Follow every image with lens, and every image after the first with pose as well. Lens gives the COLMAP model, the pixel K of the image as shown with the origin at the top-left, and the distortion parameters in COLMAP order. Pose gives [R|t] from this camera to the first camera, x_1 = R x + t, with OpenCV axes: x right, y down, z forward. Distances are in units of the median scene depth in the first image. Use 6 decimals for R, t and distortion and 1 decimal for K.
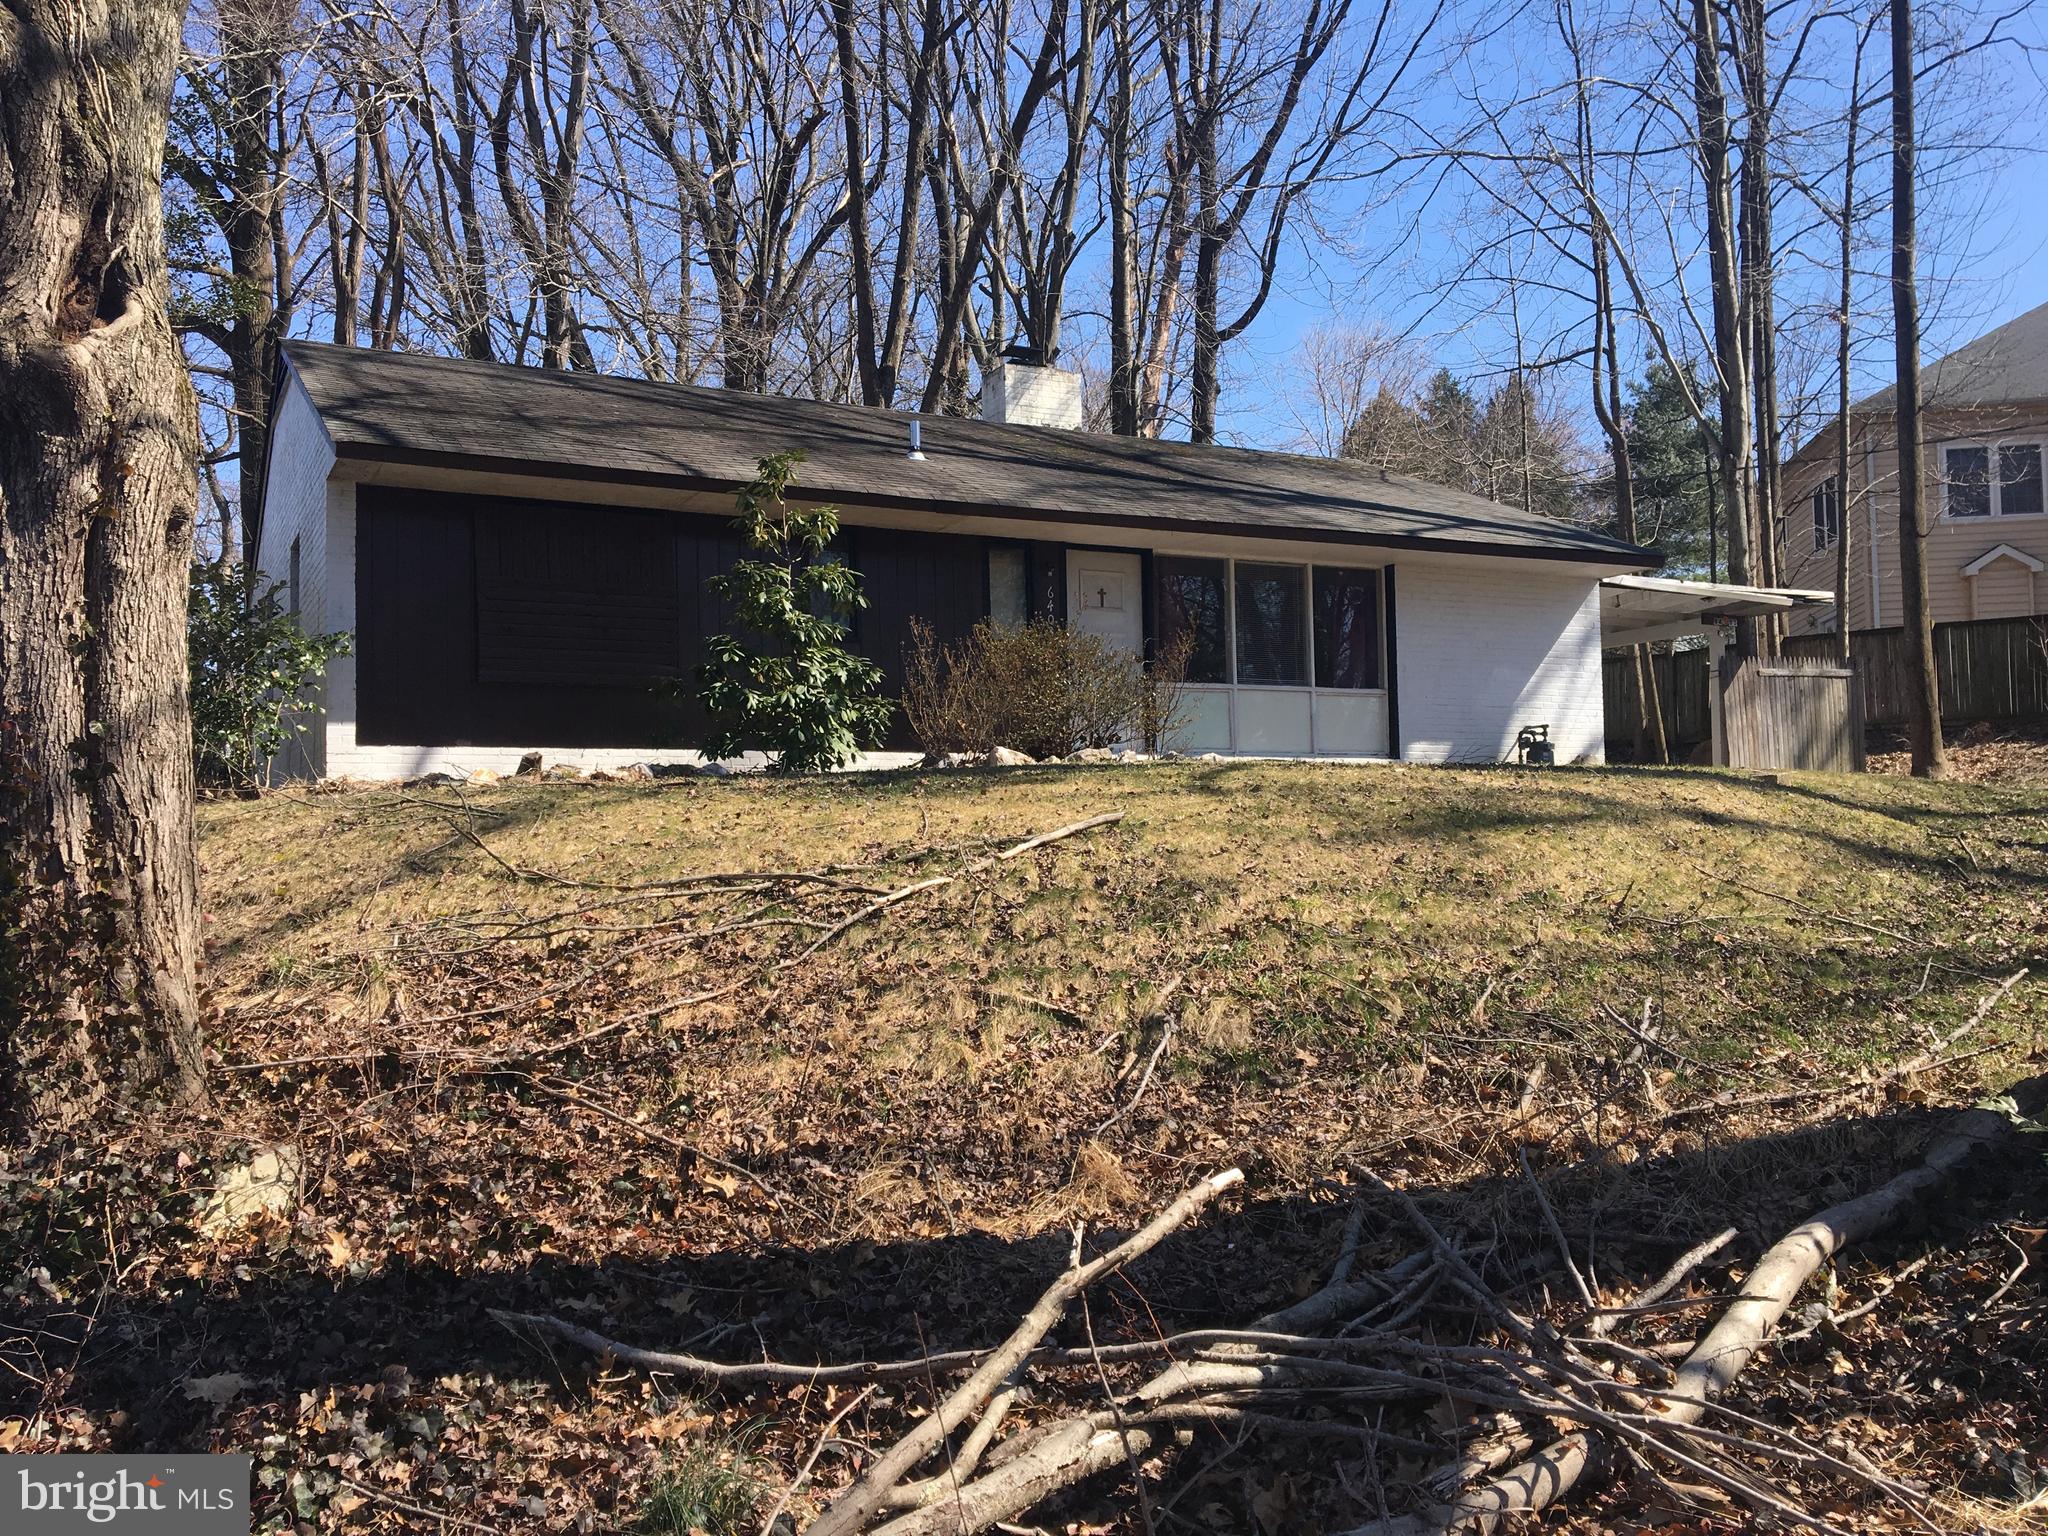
lens RADIAL K [[1723.4, 0, 1023.2], [0, 1723.4, 764.8], [0, 0, 1]] dist [0.086963, -0.110507]
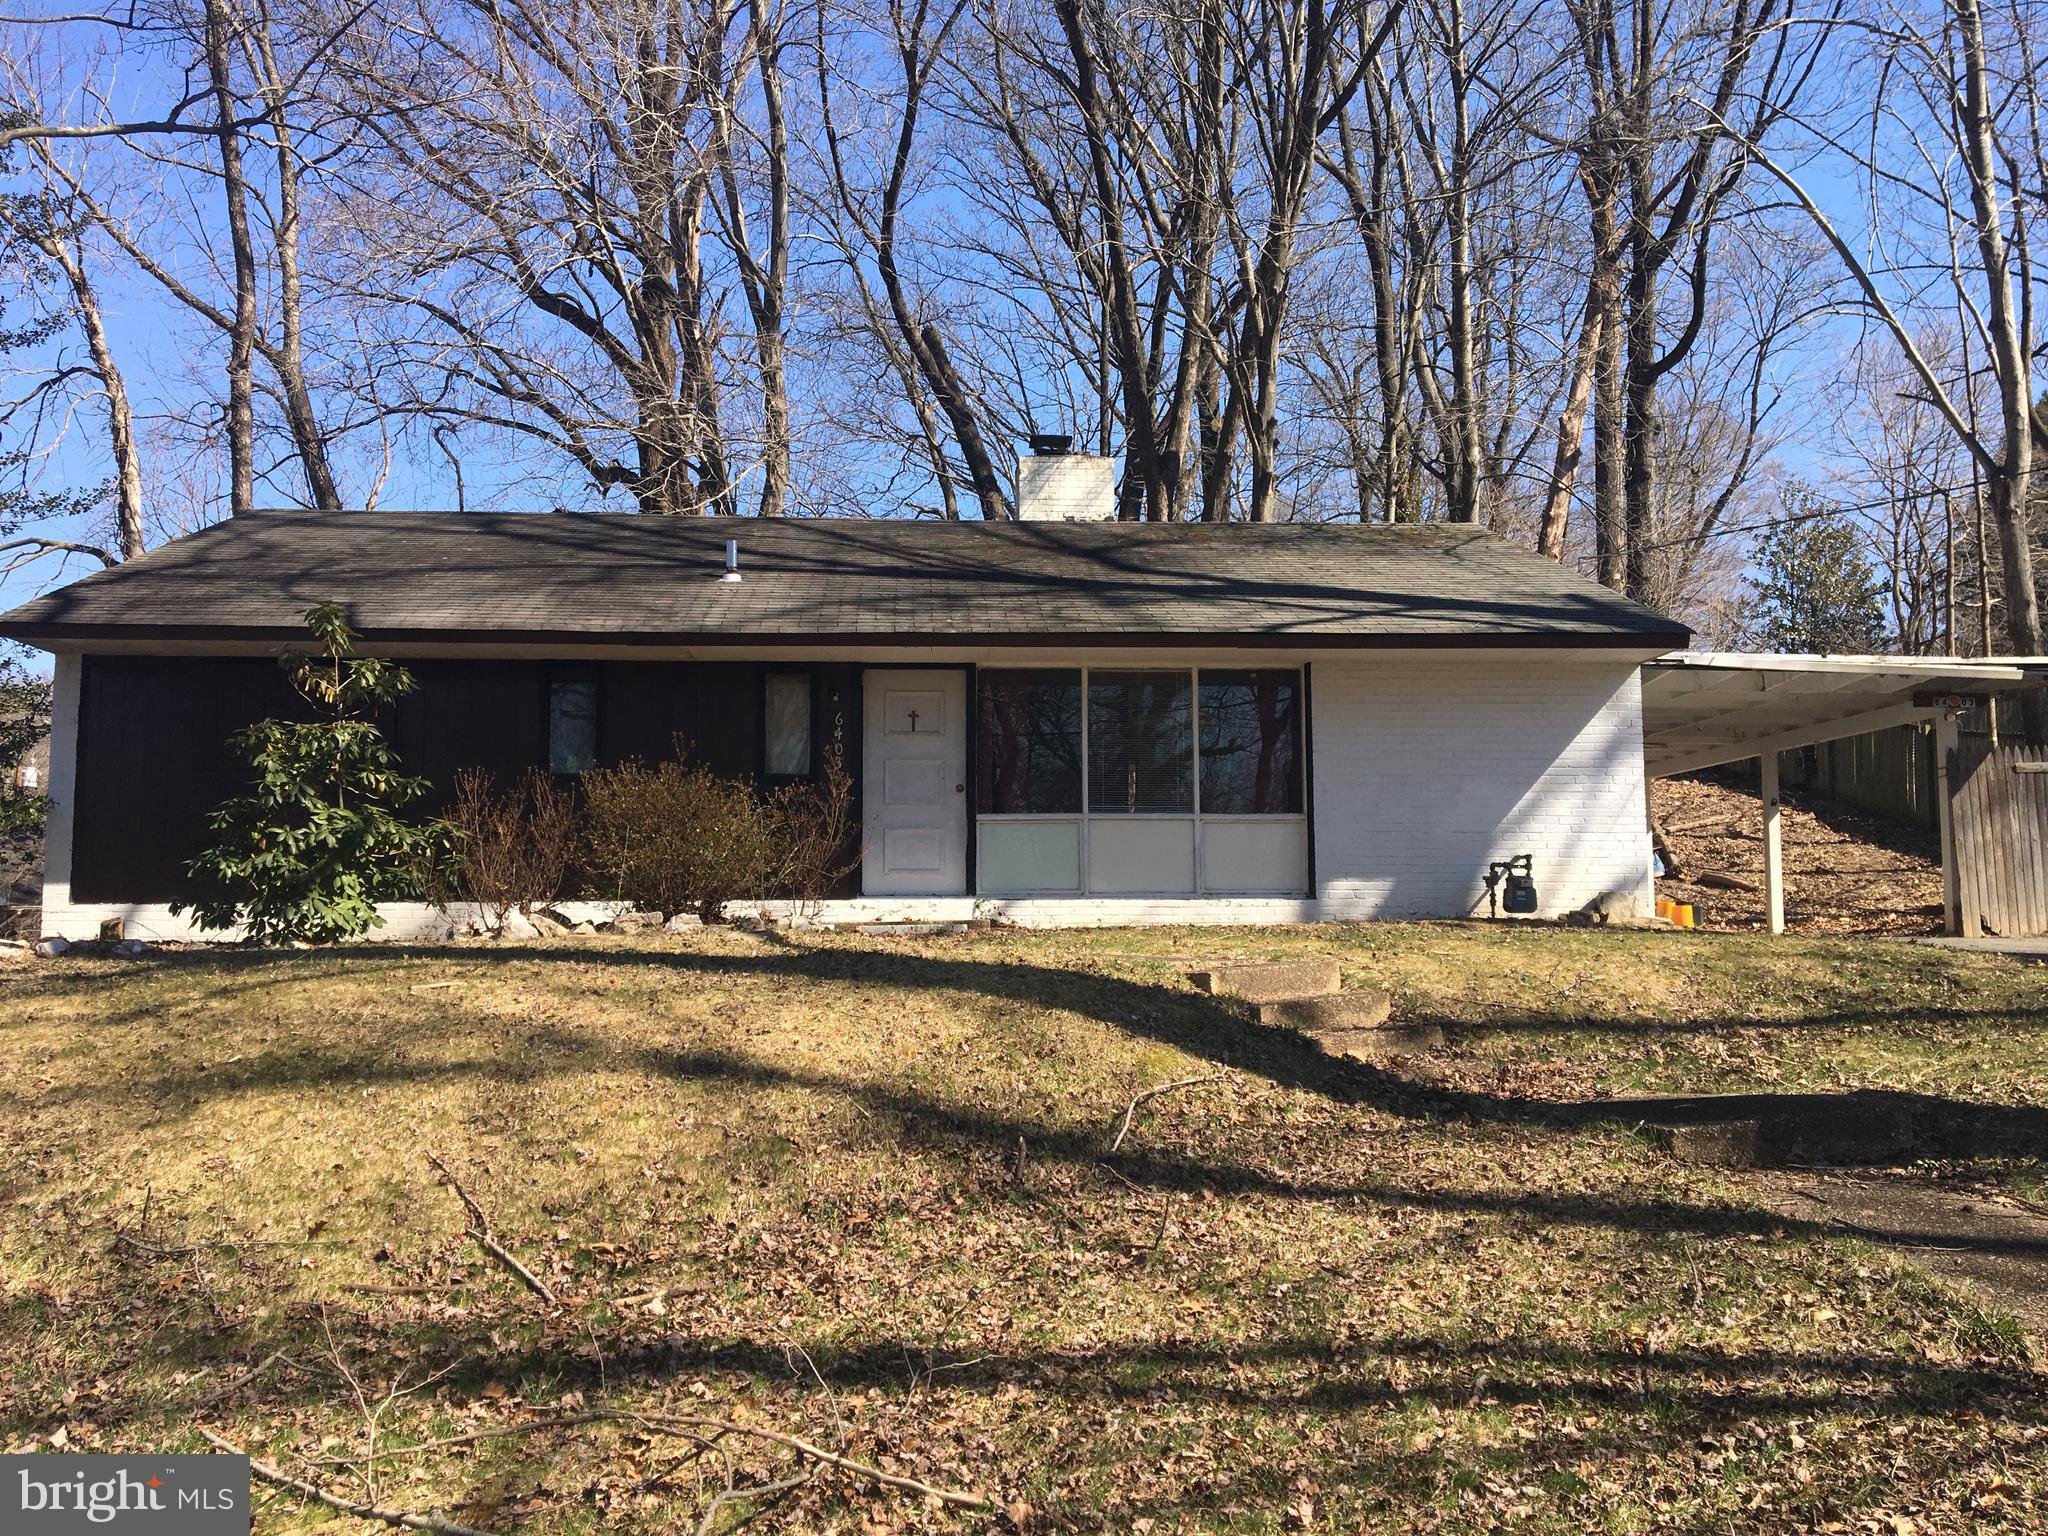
lens RADIAL K [[1723.4, 0, 1024.8], [0, 1723.4, 768.1], [0, 0, 1]] dist [0.086963, -0.110507]
pose [[0.911383, -0.025183, -0.410788, 0.426847], [0.008475, 0.999063, -0.042443, -0.031851], [0.411471, 0.035200, 0.910743, 0.199323]]
